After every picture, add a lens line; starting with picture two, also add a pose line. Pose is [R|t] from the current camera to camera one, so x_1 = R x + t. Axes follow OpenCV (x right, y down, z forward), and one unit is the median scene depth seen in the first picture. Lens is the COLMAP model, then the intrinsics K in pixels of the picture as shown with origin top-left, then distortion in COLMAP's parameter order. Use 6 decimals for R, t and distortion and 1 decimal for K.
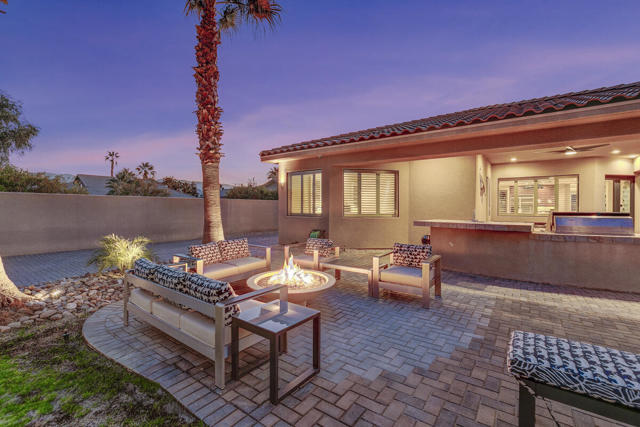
lens RADIAL K [[278.4, 0, 320.3], [0, 278.4, 209.8], [0, 0, 1]] dist [0.000488, 0.000084]
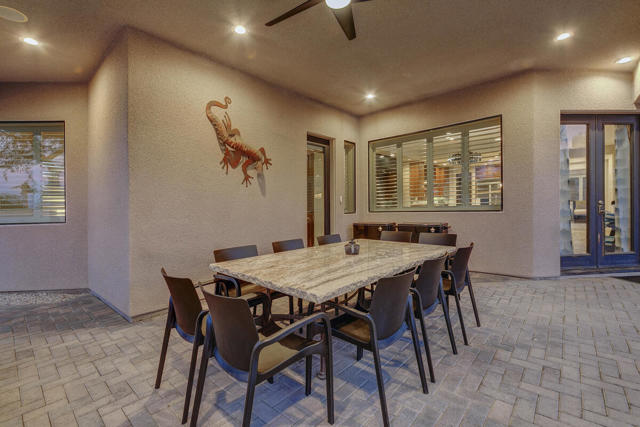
lens RADIAL K [[291.5, 0, 316.7], [0, 291.5, 209.2], [0, 0, 1]] dist [0.001668, 0.000693]
pose [[0.996596, -0.028250, -0.077444, 0.670170], [0.028364, 0.999598, 0.000369, 0.015942], [0.077403, -0.002564, 0.996997, 0.511837]]
